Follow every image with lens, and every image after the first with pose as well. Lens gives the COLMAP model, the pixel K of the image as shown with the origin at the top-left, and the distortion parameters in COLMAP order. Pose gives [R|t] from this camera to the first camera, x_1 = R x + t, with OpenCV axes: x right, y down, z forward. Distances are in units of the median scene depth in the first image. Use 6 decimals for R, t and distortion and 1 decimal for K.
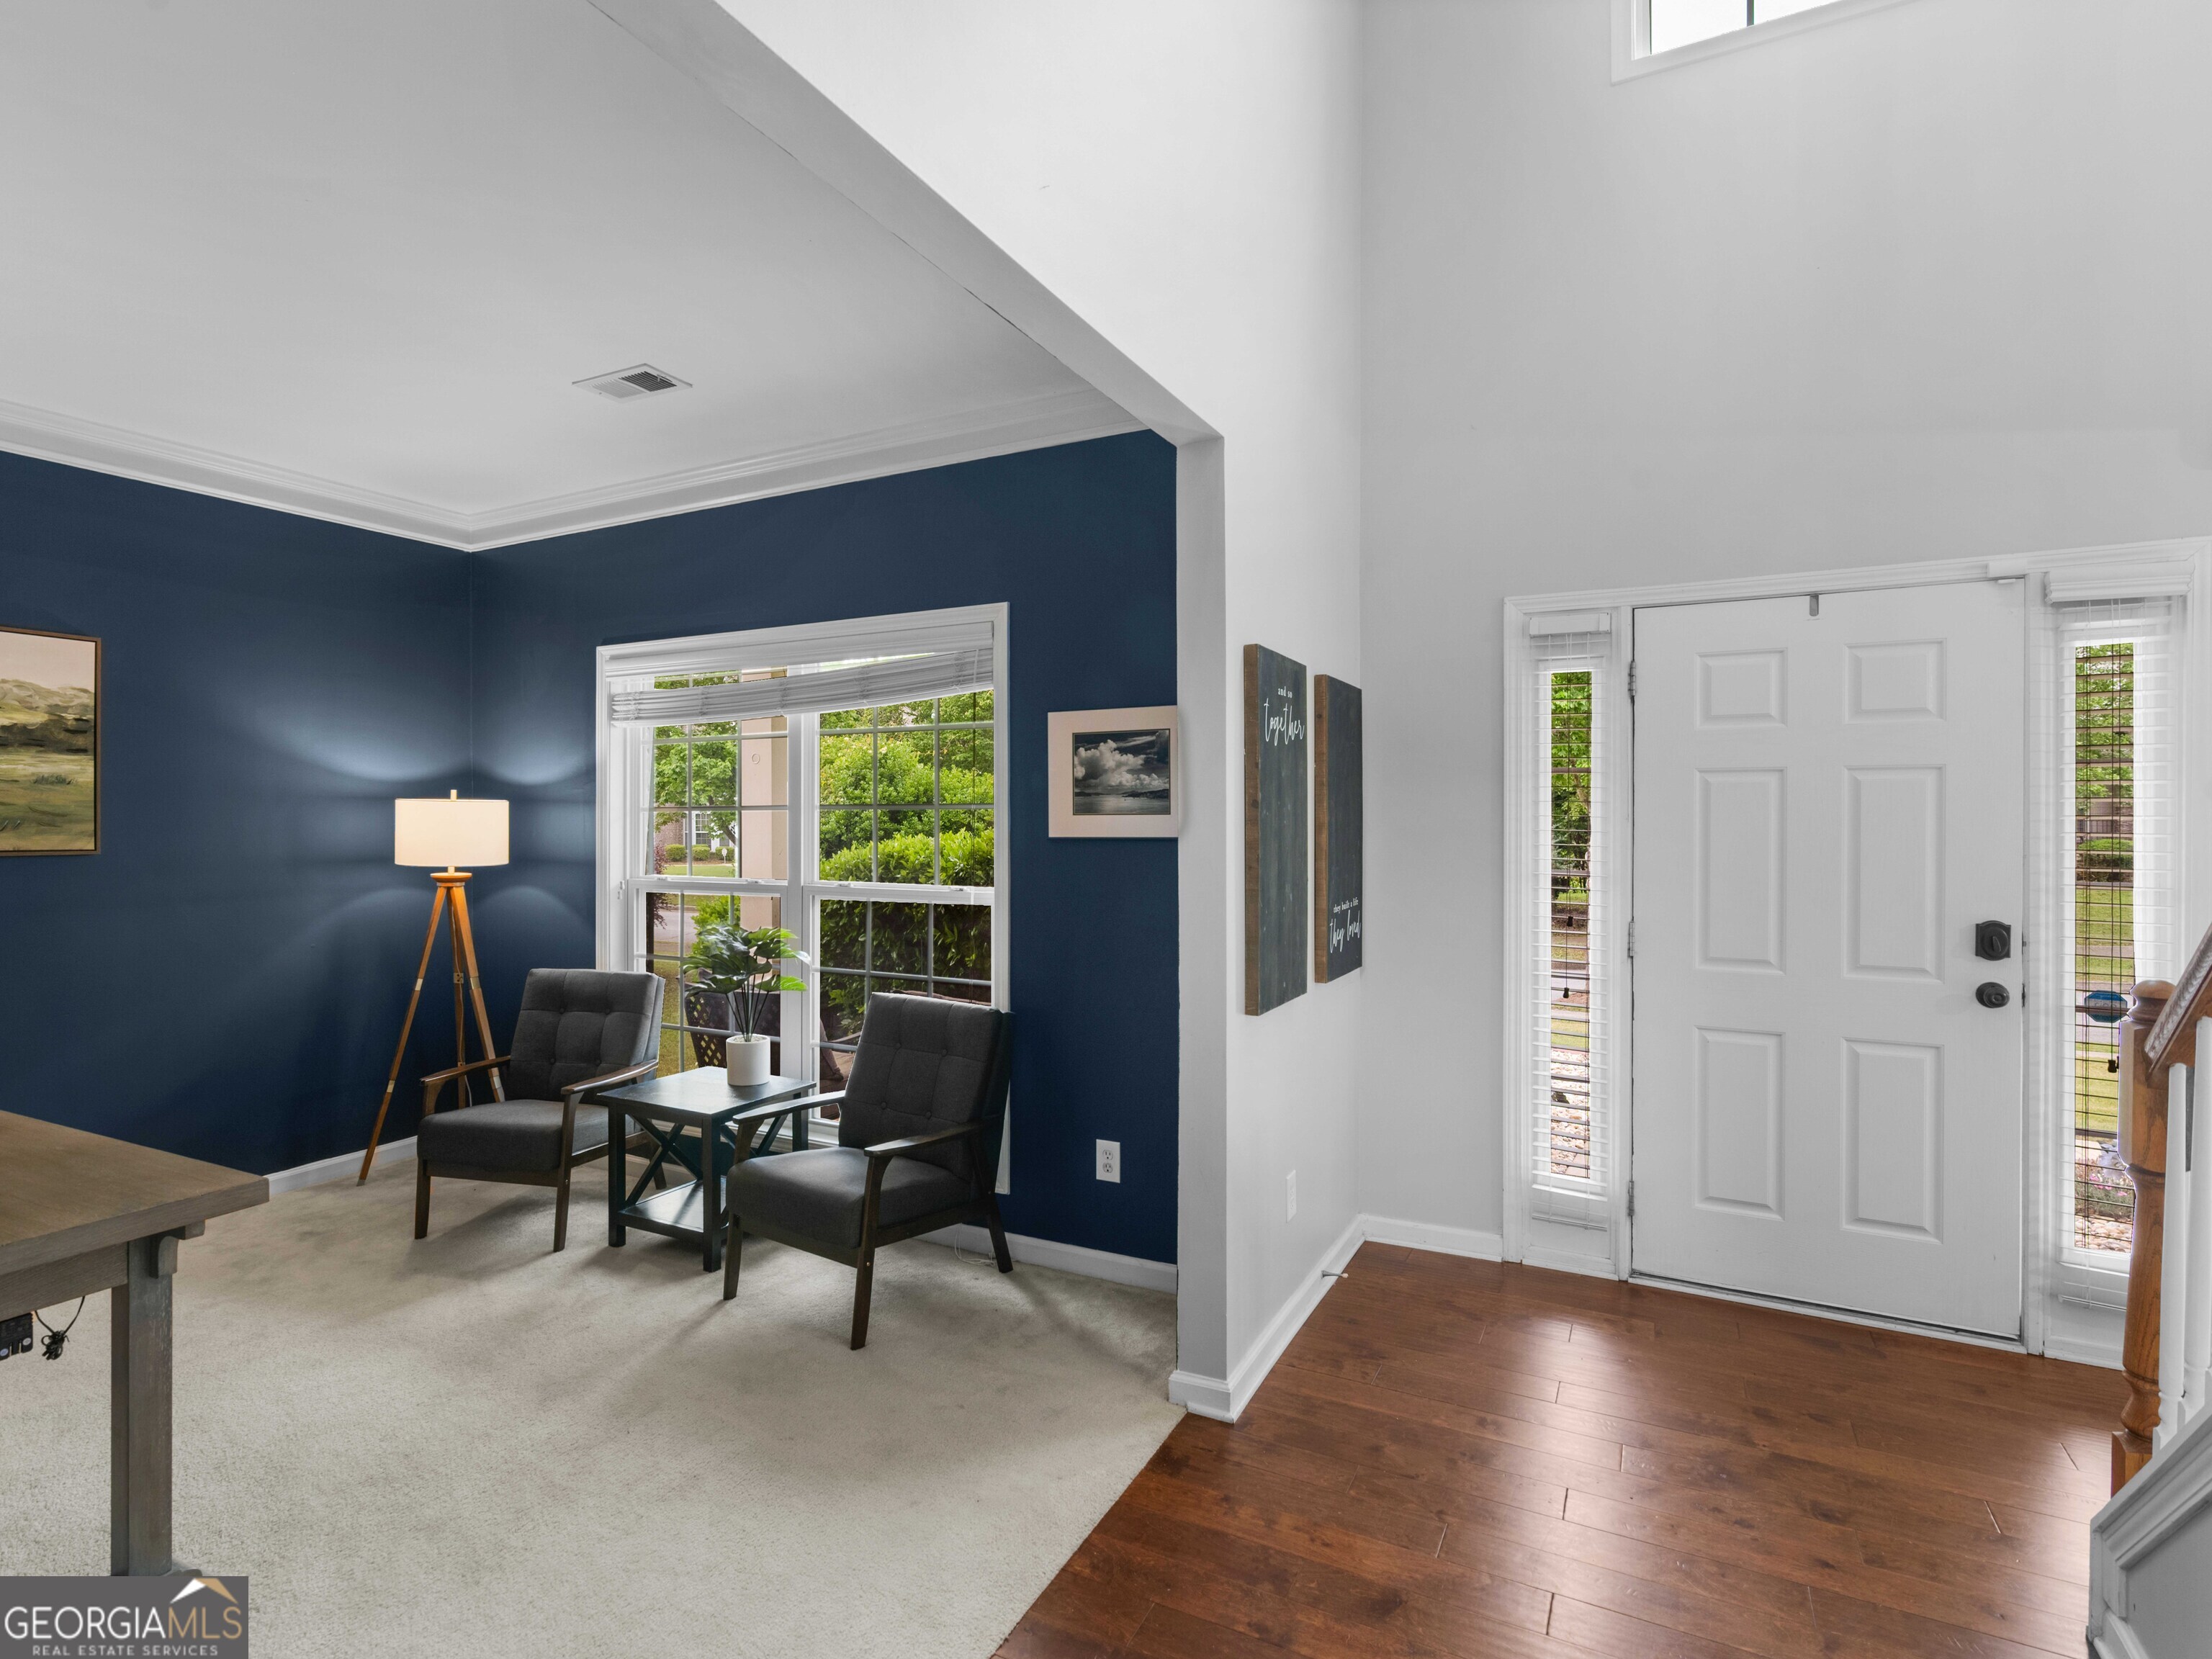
lens RADIAL K [[1153.4, 0, 1093.2], [0, 1153.4, 840.3], [0, 0, 1]] dist [0.000011, 0.000770]
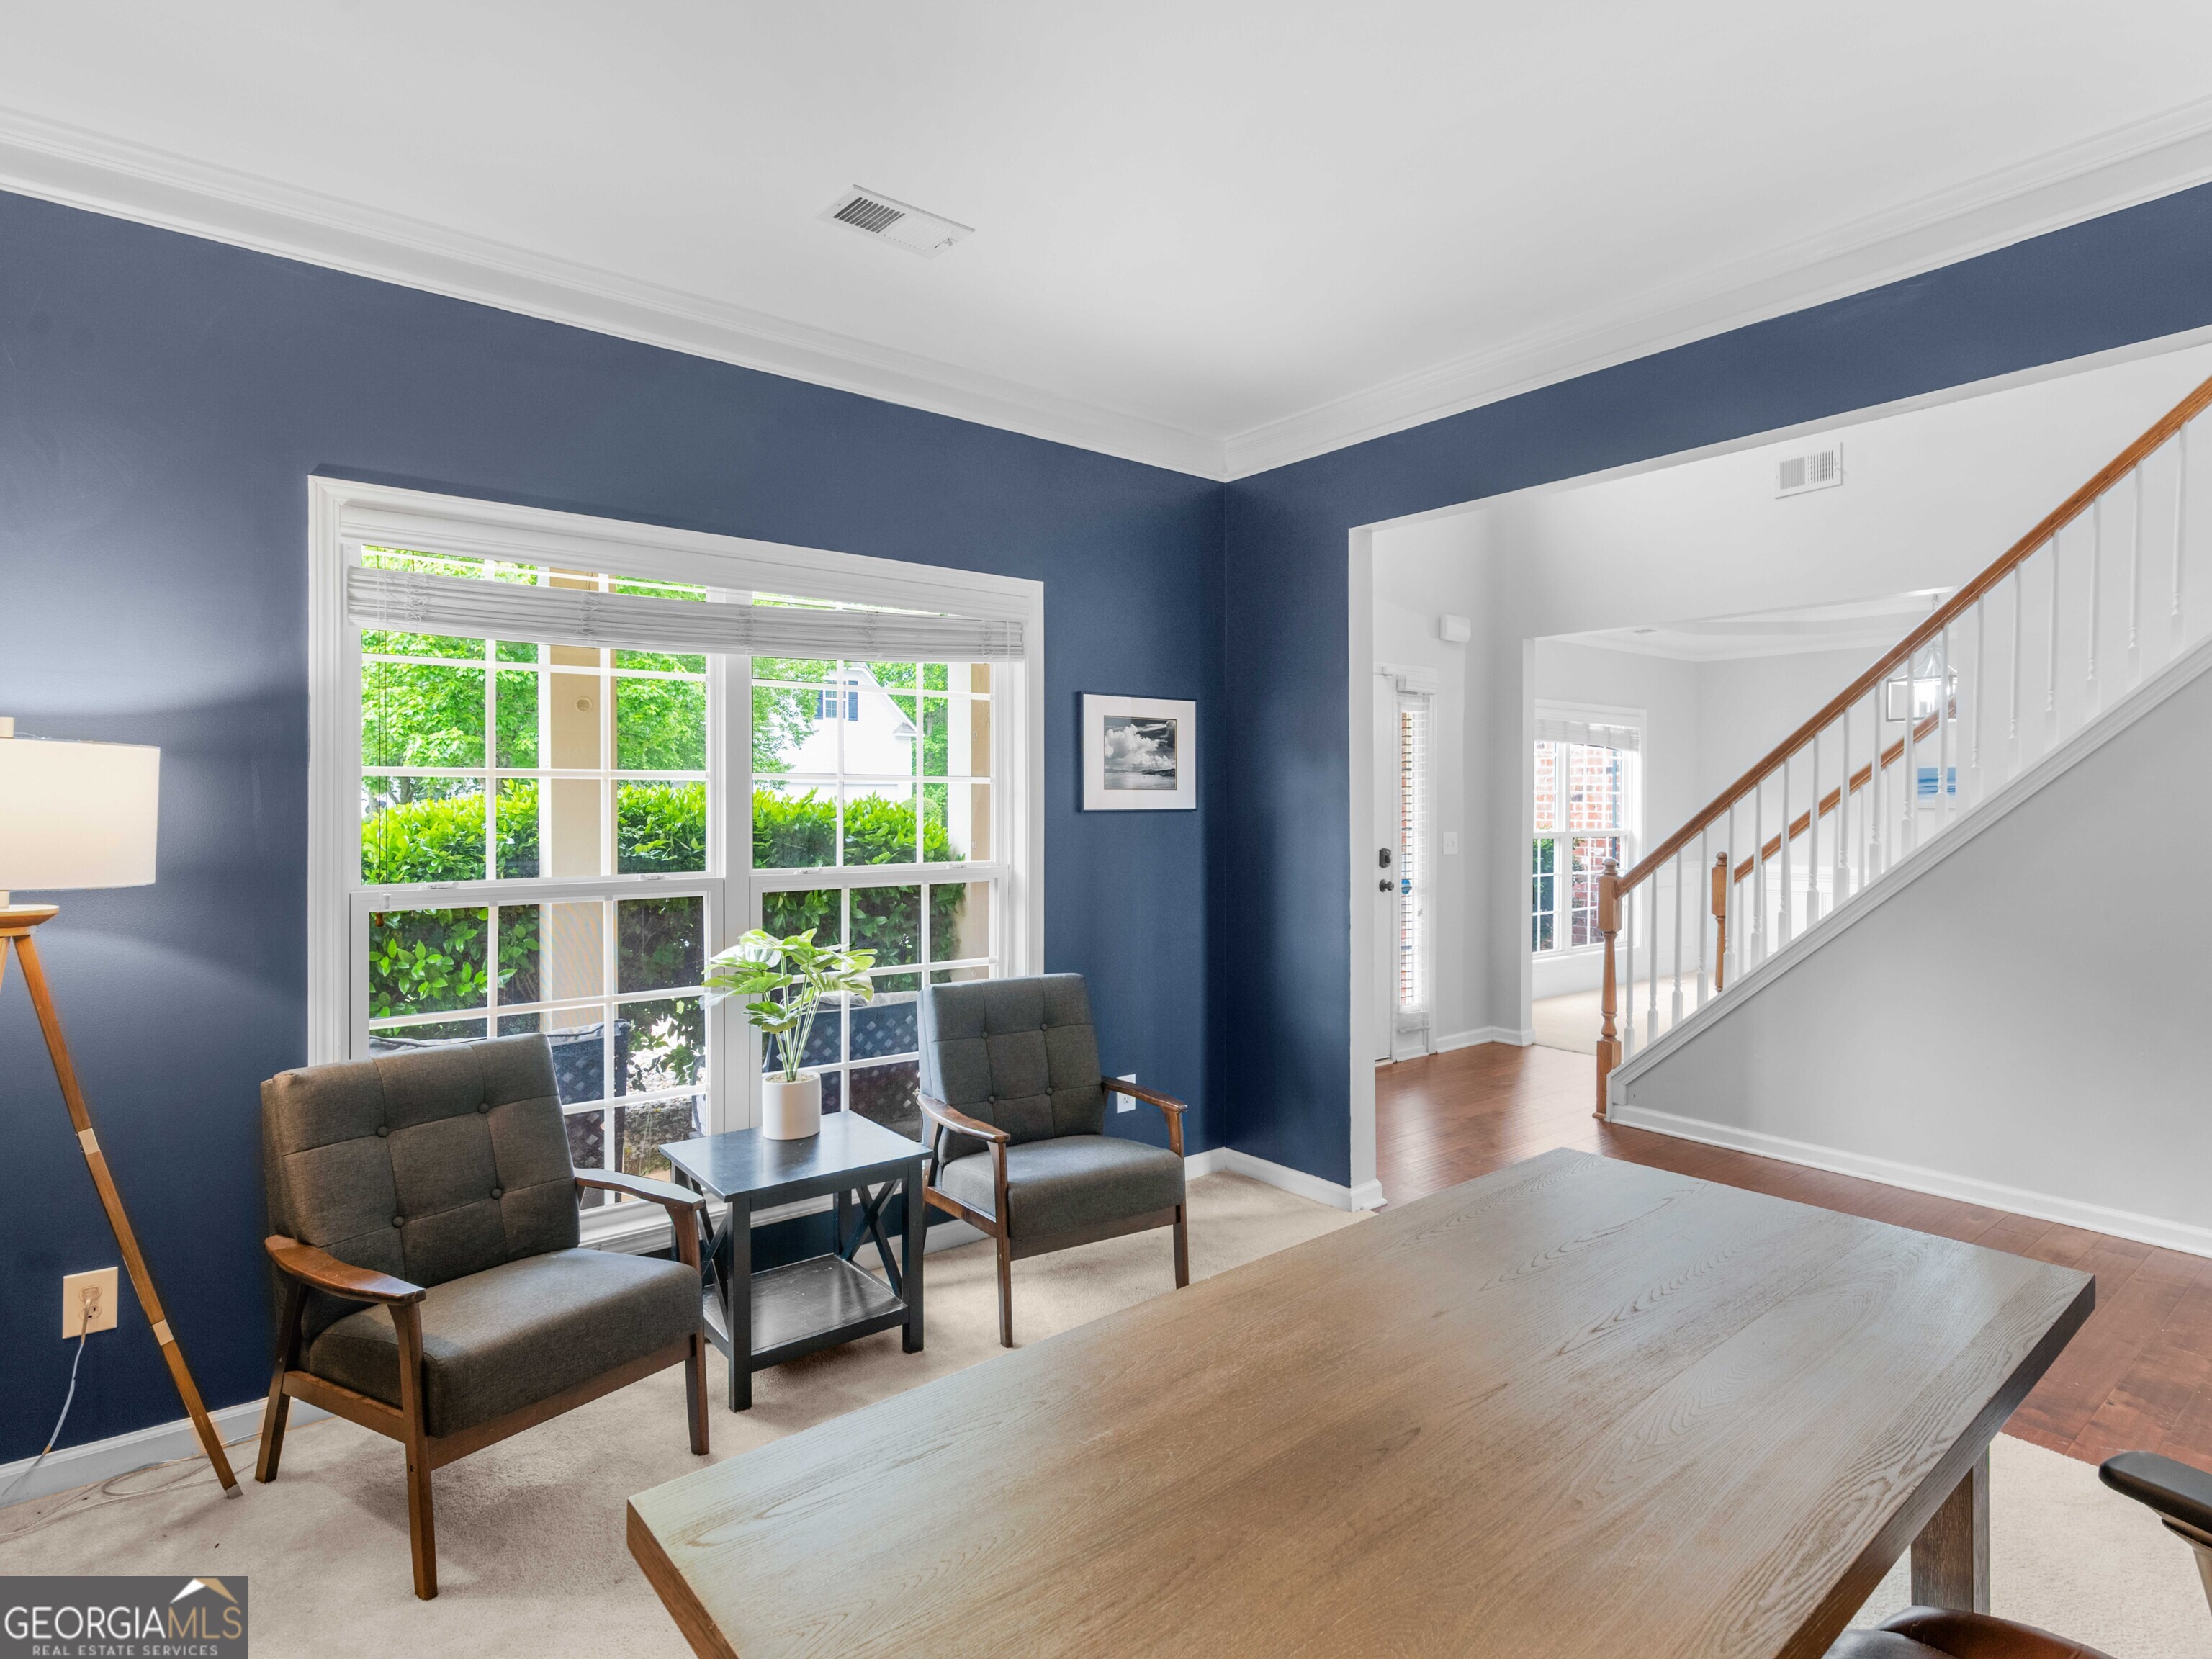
lens RADIAL K [[1153.4, 0, 1099.6], [0, 1153.4, 812.2], [0, 0, 1]] dist [0.000011, 0.000770]
pose [[0.396158, -0.010544, 0.918122, -1.038153], [0.010416, 0.999921, 0.006989, -0.008155], [-0.918123, 0.006795, 0.396236, 0.570158]]
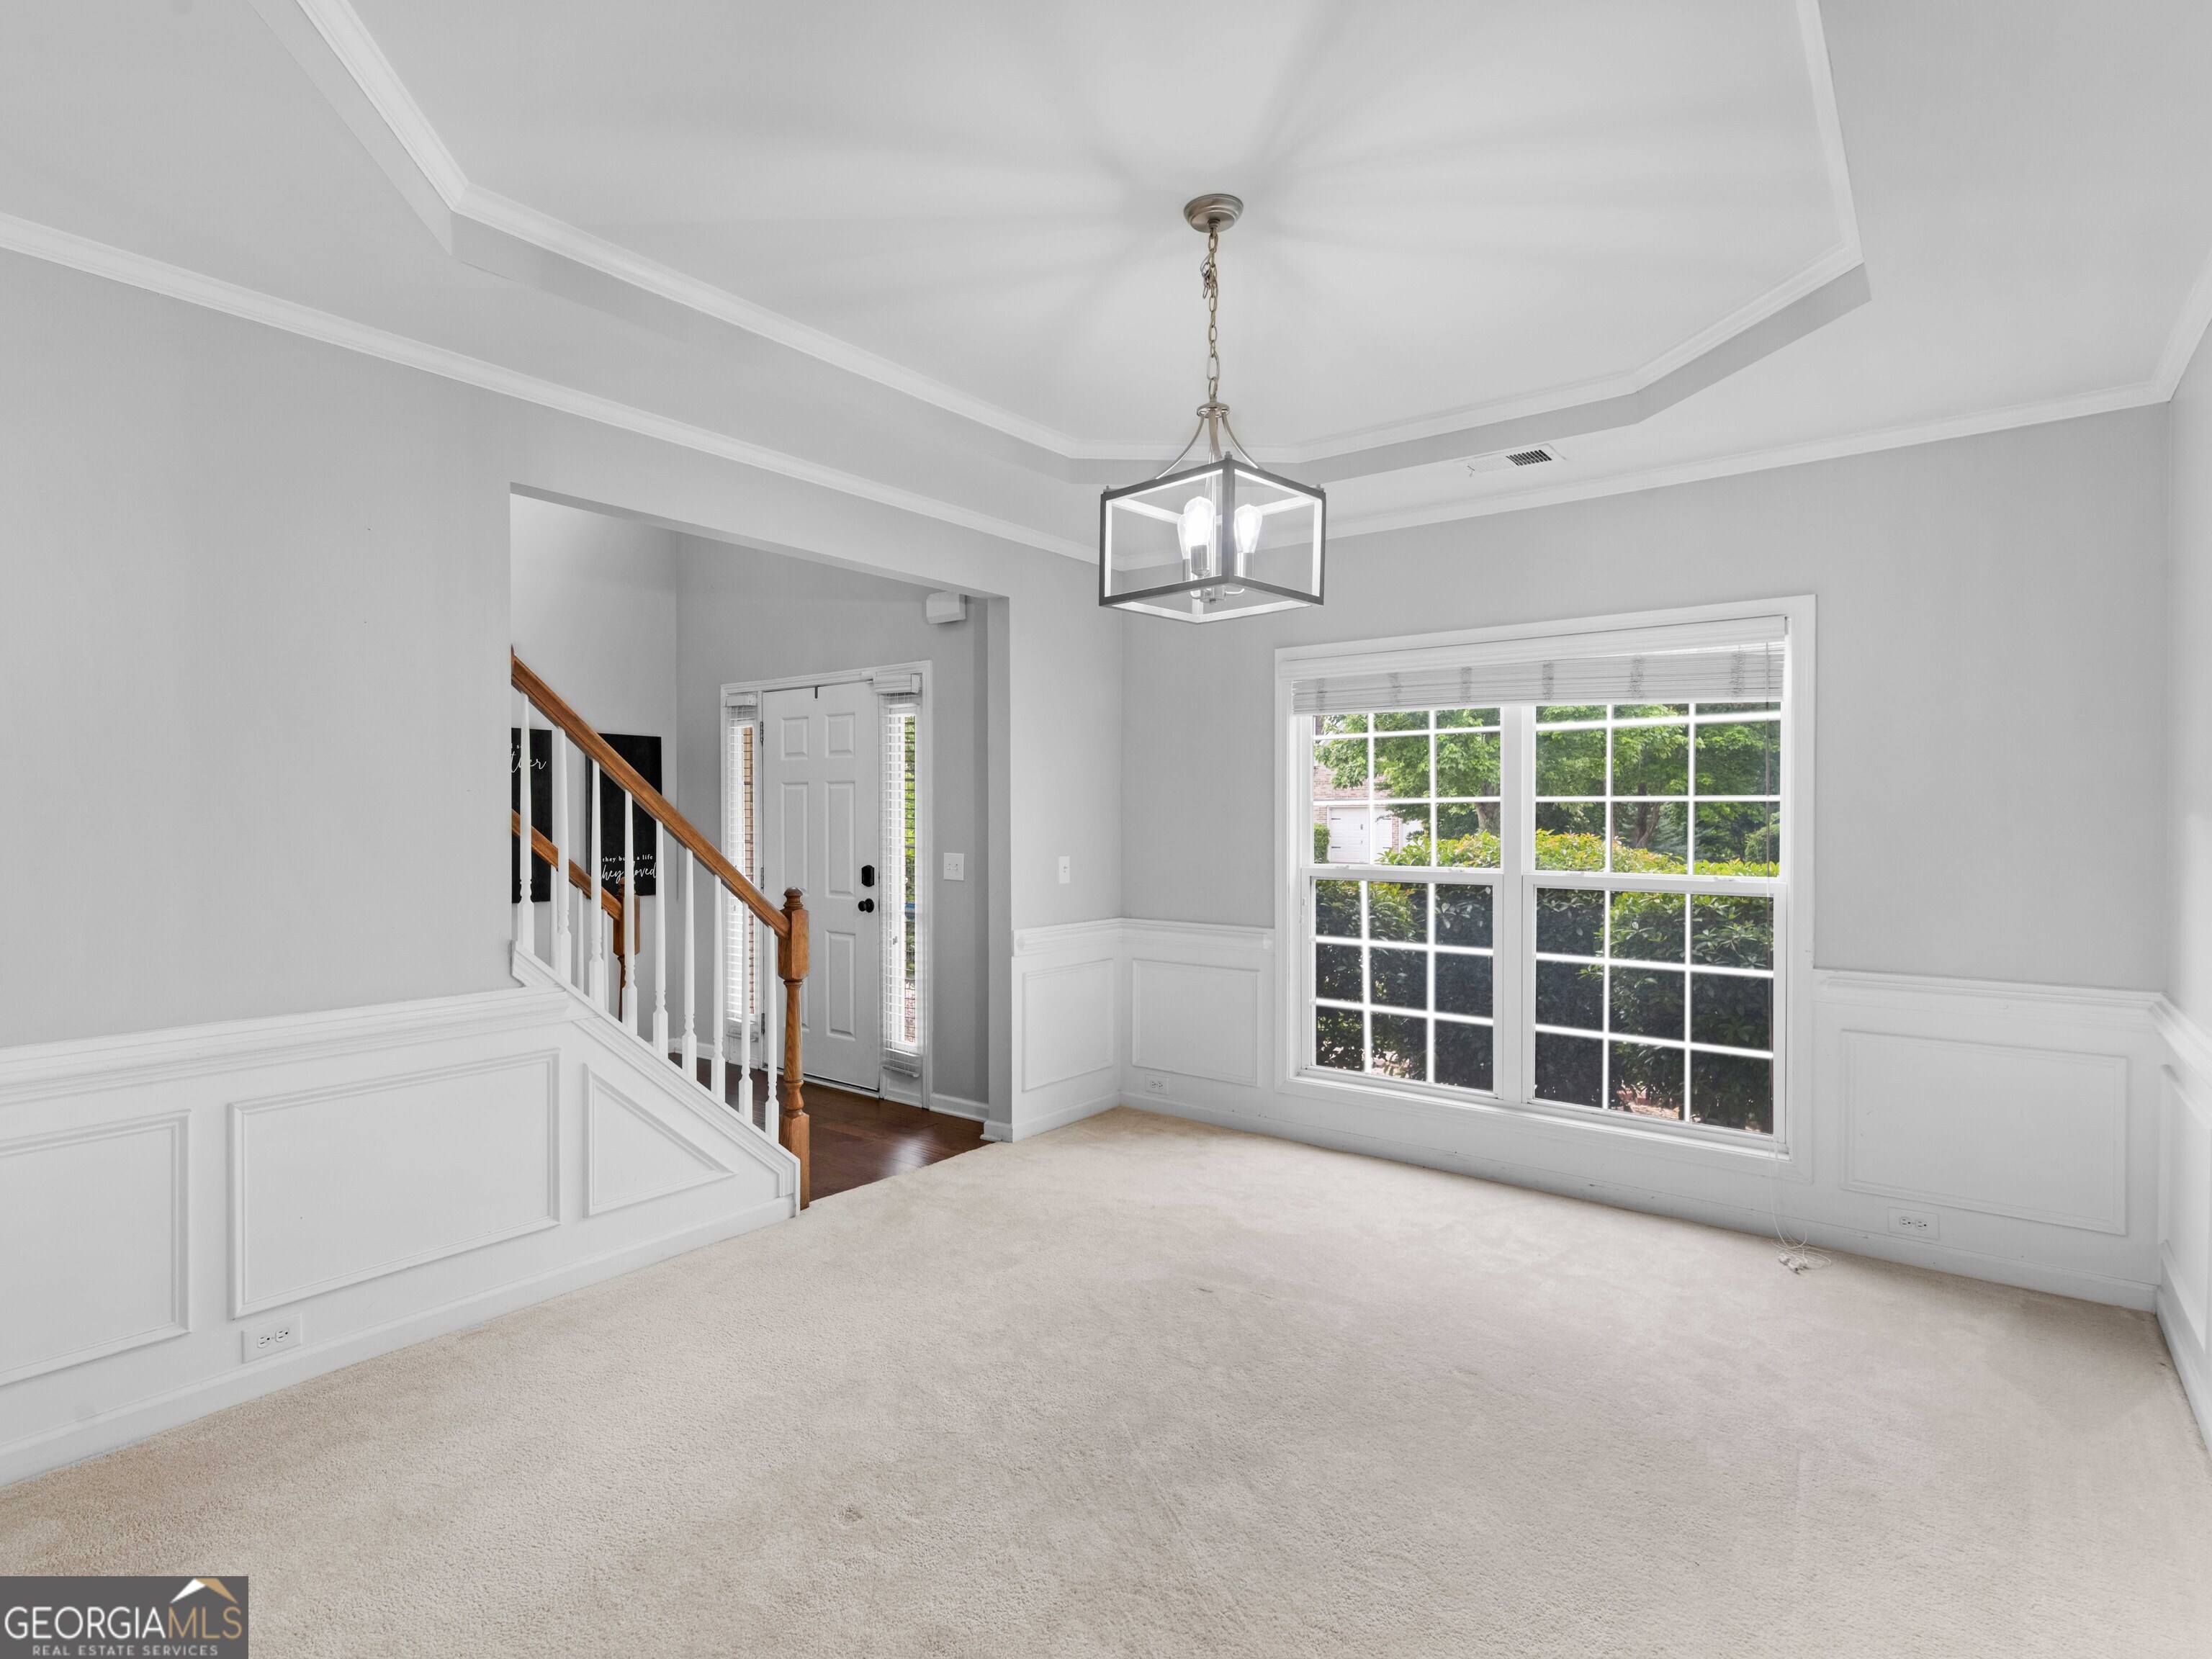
lens RADIAL K [[1153.4, 0, 1105.7], [0, 1153.4, 822.7], [0, 0, 1]] dist [0.000011, 0.000770]
pose [[0.985914, -0.001685, -0.167247, 1.252481], [0.000964, 0.999990, -0.004392, 0.008641], [0.167252, 0.004169, 0.985905, -0.649457]]
